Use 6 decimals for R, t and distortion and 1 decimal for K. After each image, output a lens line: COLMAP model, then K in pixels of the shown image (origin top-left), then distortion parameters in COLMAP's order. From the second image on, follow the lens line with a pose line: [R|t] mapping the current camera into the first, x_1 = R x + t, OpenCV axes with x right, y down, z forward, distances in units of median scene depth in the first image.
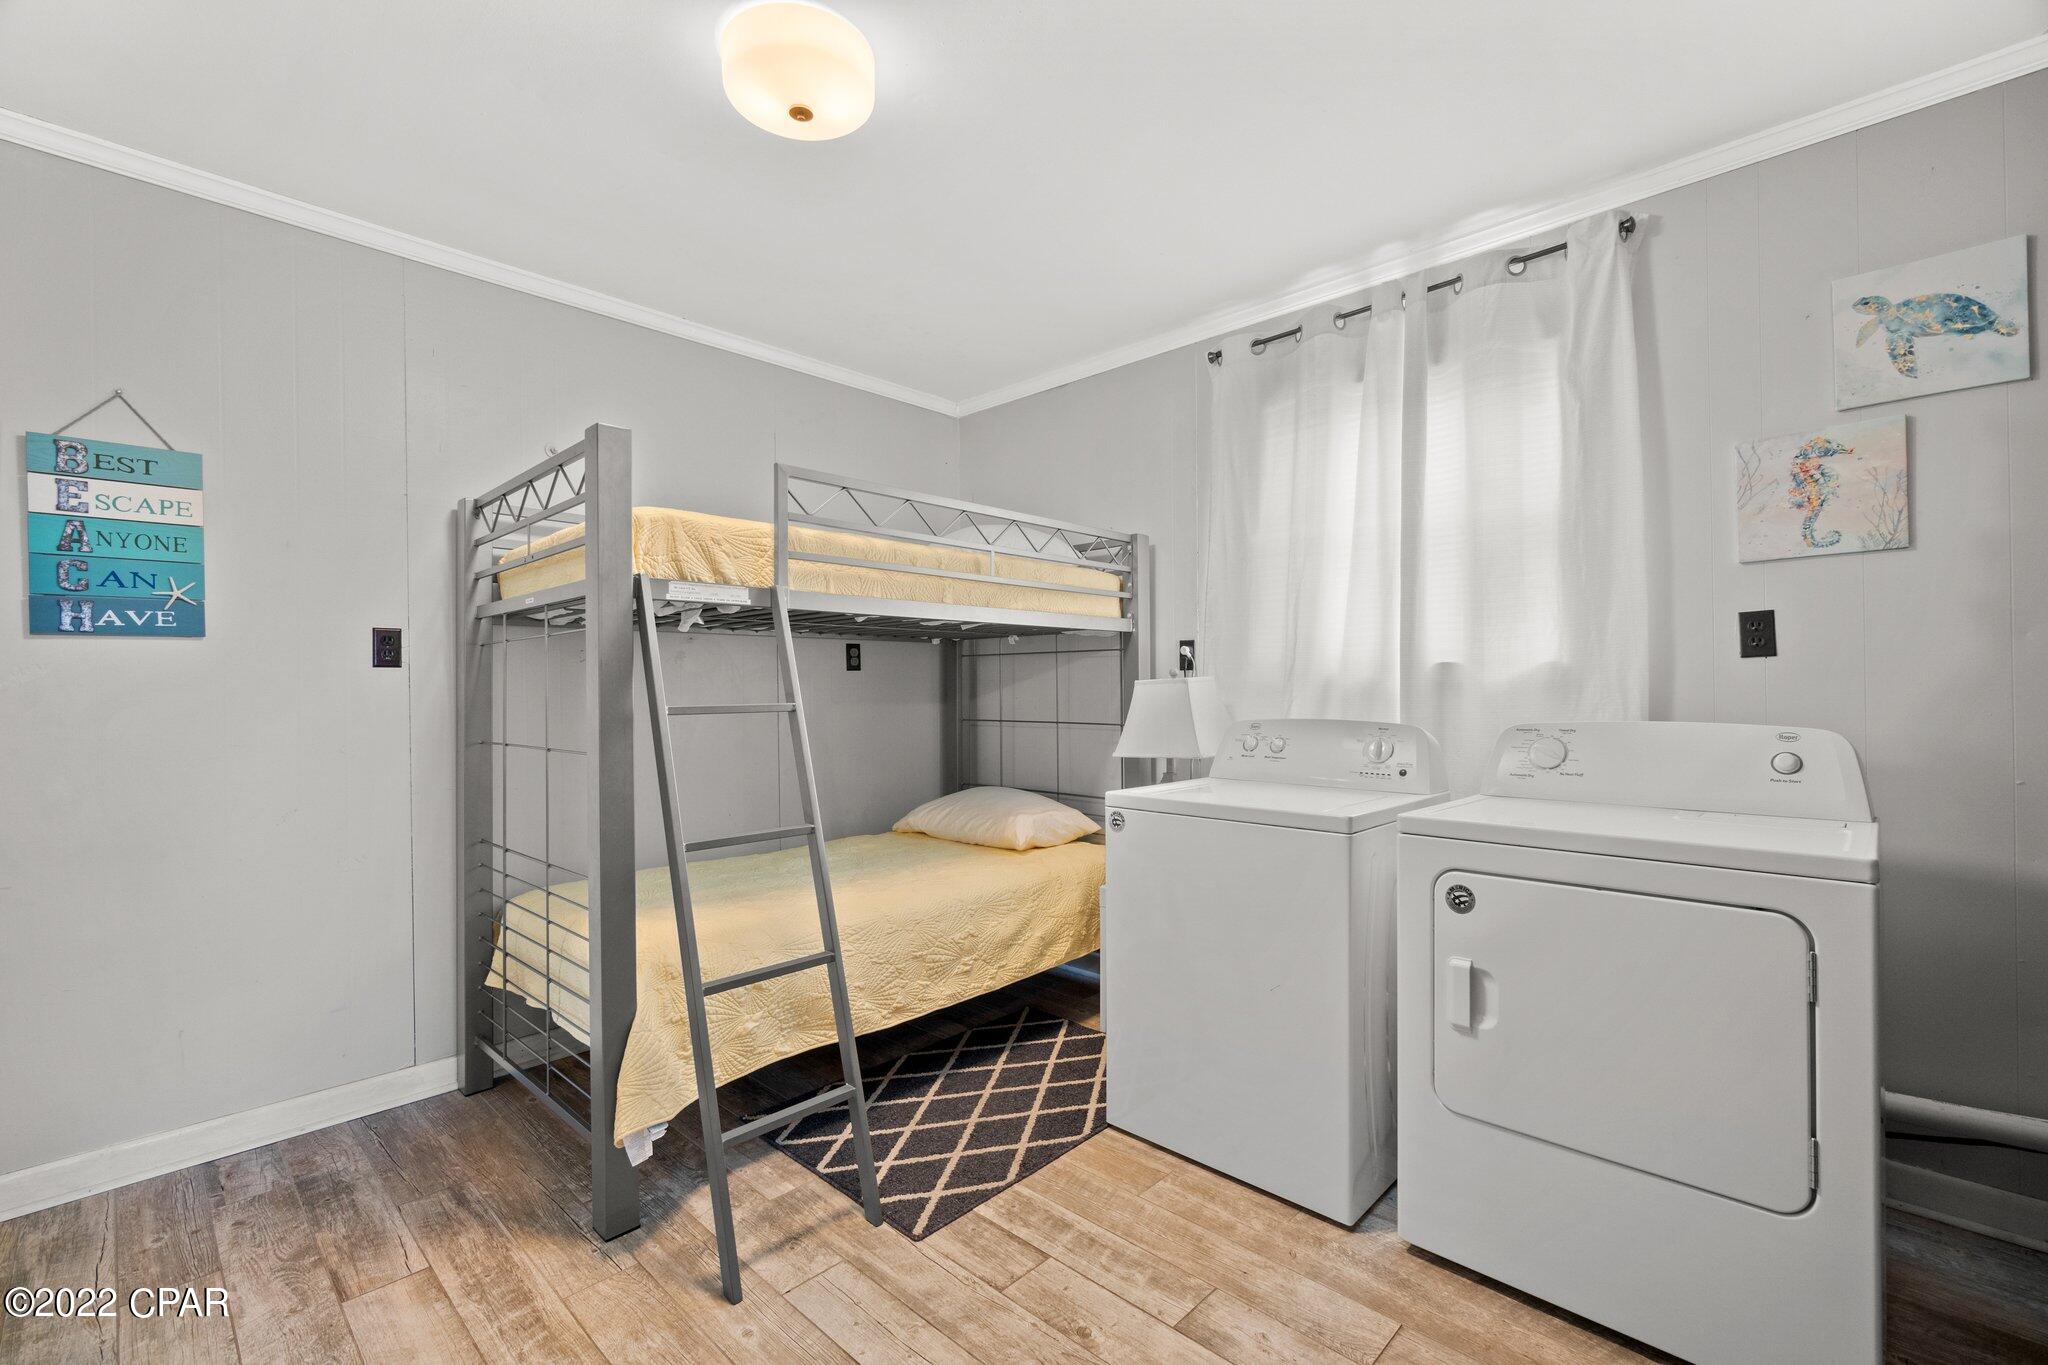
lens RADIAL K [[878.4, 0, 1027.2], [0, 878.4, 685.9], [0, 0, 1]] dist [-0.003345, 0.000294]
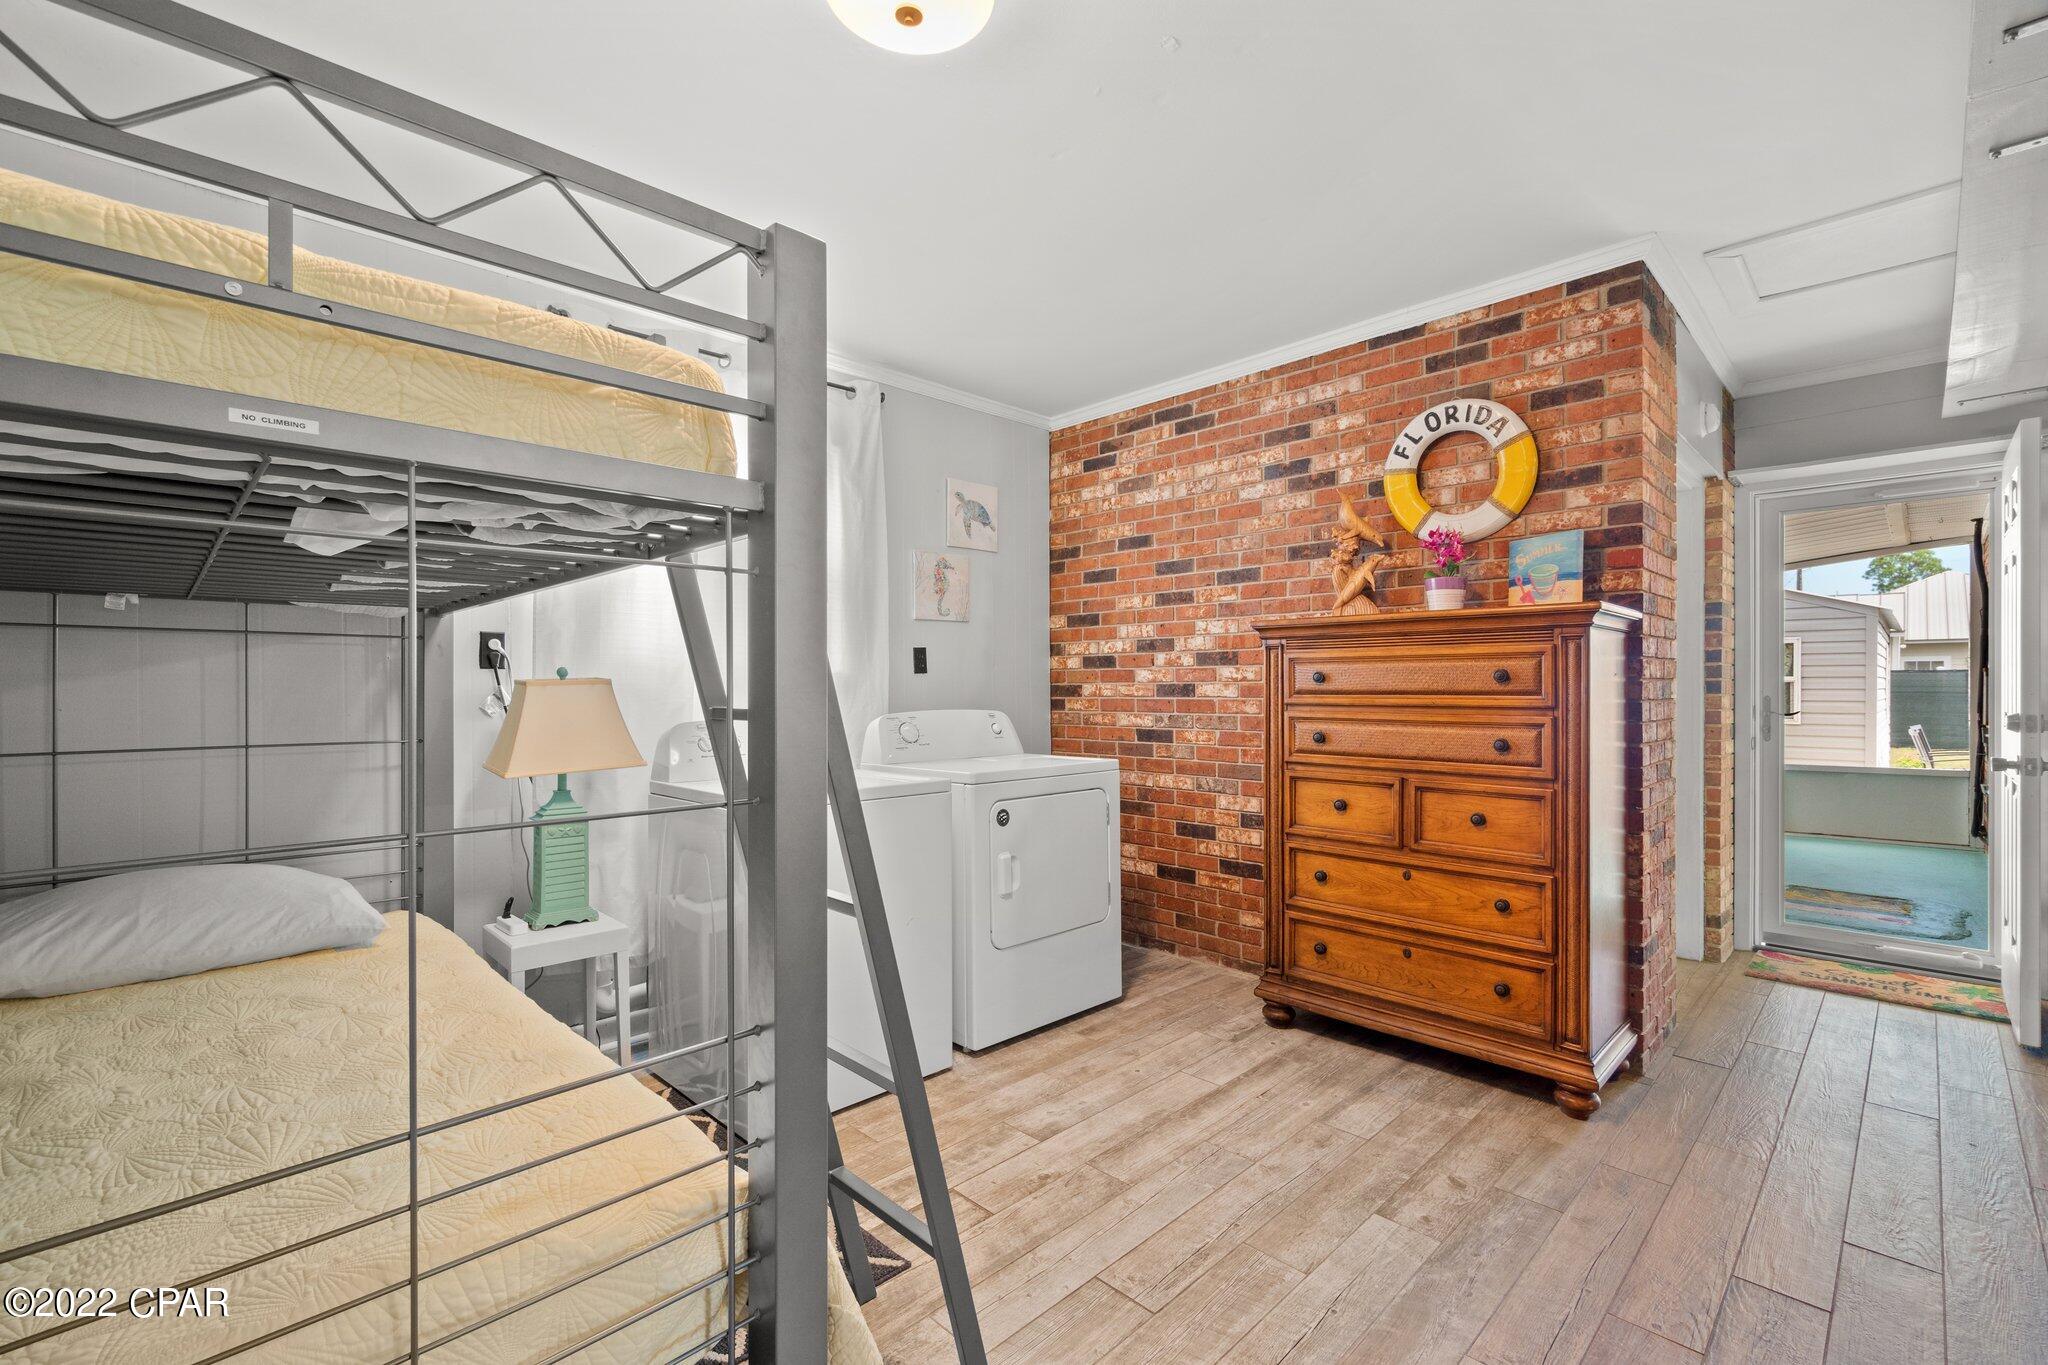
lens RADIAL K [[878.4, 0, 1027.2], [0, 878.4, 685.9], [0, 0, 1]] dist [-0.003345, 0.000294]
pose [[0.040969, 0.007893, 0.999129, -0.833565], [0.003881, 0.999960, -0.008058, 0.006236], [-0.999153, 0.004208, 0.040937, 0.639903]]
